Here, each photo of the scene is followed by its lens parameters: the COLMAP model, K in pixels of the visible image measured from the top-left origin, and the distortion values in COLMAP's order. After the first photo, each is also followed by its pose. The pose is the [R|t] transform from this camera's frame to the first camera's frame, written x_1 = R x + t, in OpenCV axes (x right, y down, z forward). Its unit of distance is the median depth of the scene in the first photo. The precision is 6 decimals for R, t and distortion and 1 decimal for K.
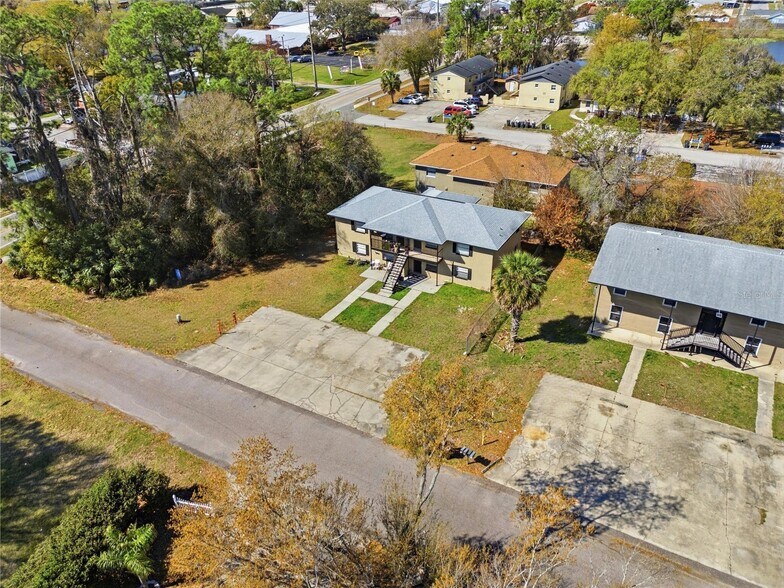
lens RADIAL K [[580.1, 0, 392.0], [0, 580.1, 294.0], [0, 0, 1]] dist [0.049708, -0.005030]
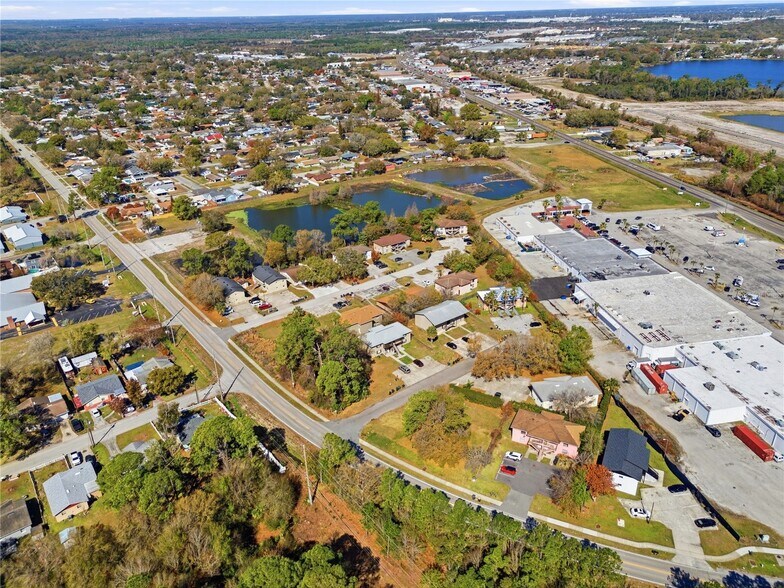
lens RADIAL K [[580.1, 0, 392.0], [0, 580.1, 294.0], [0, 0, 1]] dist [0.049708, -0.005030]
pose [[0.393952, -0.385798, 0.834243, -2.870296], [0.470438, 0.864380, 0.177582, -0.989059], [-0.789614, 0.322501, 0.522019, -1.028135]]
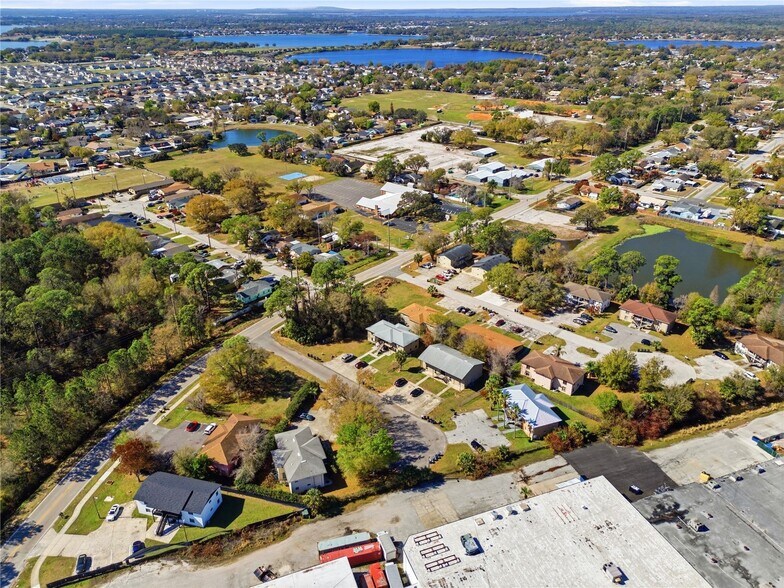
lens RADIAL K [[580.1, 0, 392.0], [0, 580.1, 294.0], [0, 0, 1]] dist [0.049708, -0.005030]
pose [[0.973916, 0.115994, -0.195020, 0.732272], [-0.128543, 0.990290, -0.052929, -0.189237], [0.186987, 0.076617, 0.979370, -2.515027]]
